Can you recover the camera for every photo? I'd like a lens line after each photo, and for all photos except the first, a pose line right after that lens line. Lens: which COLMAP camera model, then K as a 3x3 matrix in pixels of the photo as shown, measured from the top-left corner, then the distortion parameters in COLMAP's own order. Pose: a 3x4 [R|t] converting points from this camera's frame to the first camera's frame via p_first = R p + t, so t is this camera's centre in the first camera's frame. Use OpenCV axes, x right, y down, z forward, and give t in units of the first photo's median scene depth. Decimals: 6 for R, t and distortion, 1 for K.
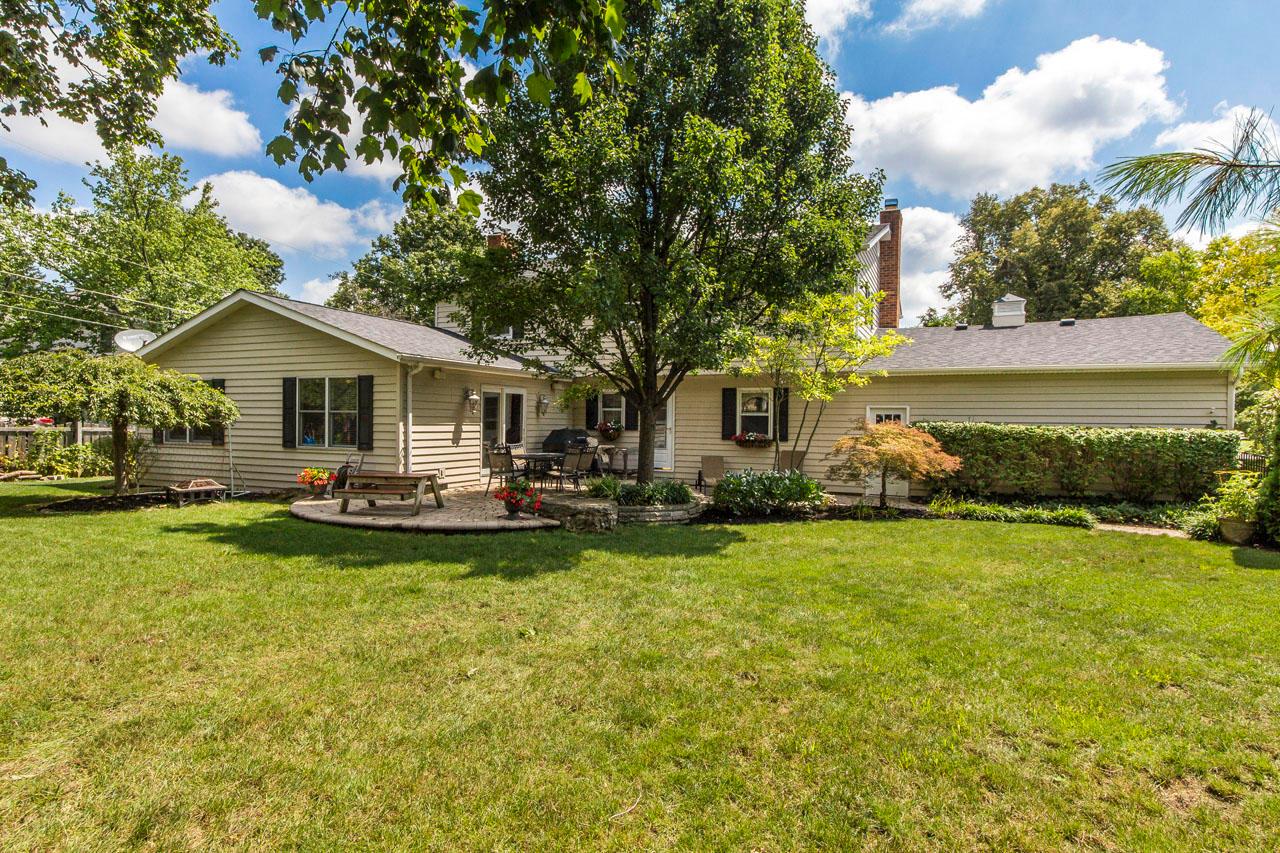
lens RADIAL K [[719.3, 0, 640.1], [0, 719.3, 423.5], [0, 0, 1]] dist [0.015224, -0.002706]
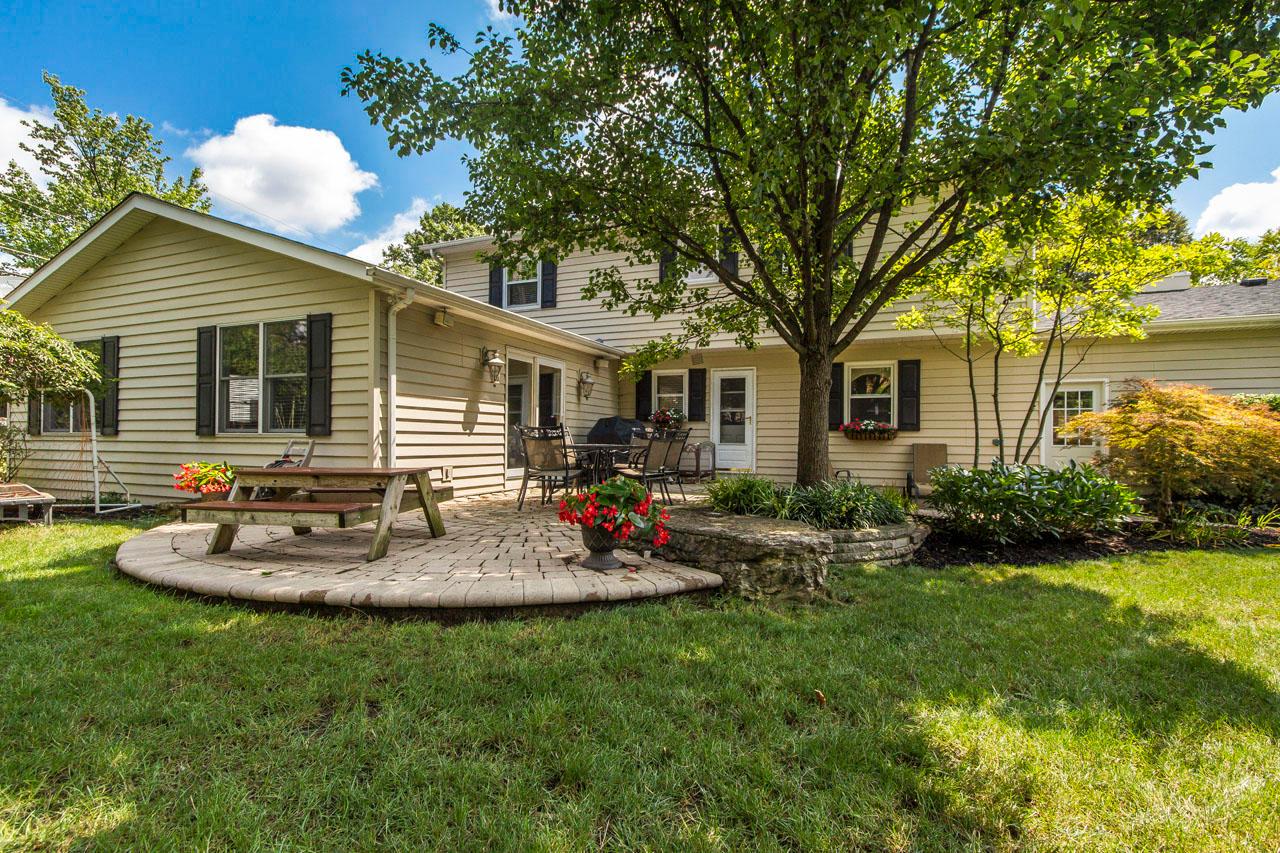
lens RADIAL K [[600.3, 0, 659.8], [0, 600.3, 435.1], [0, 0, 1]] dist [0.013137, -0.002123]
pose [[0.998243, -0.000283, 0.059244, -0.152254], [0.000882, 0.999949, -0.010085, 0.052600], [-0.059238, 0.010120, 0.998193, 0.590131]]
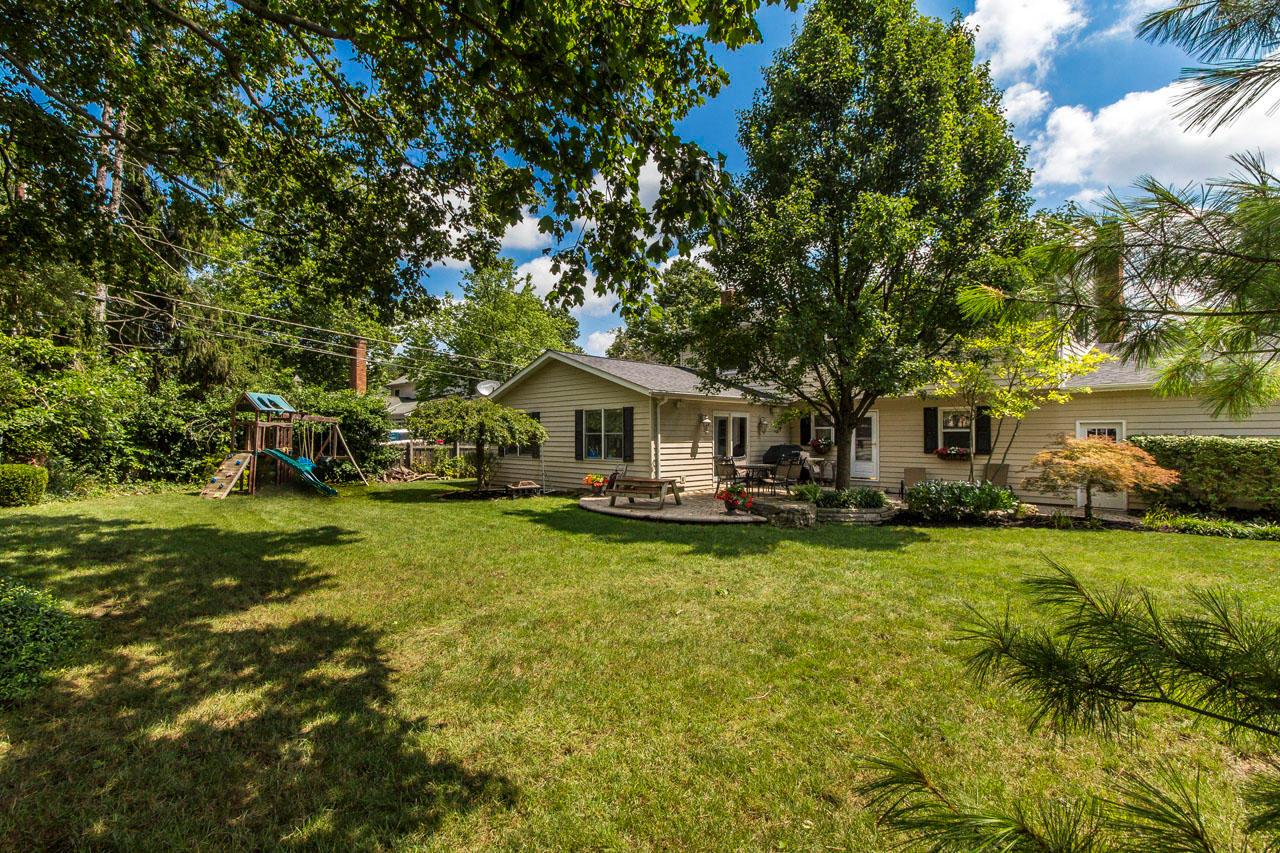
lens RADIAL K [[600.3, 0, 628.2], [0, 600.3, 429.0], [0, 0, 1]] dist [0.013137, -0.002123]
pose [[0.928613, -0.015984, -0.370706, 0.052804], [0.009547, 0.999770, -0.019193, -0.003386], [0.370928, 0.014283, 0.928552, -0.075828]]
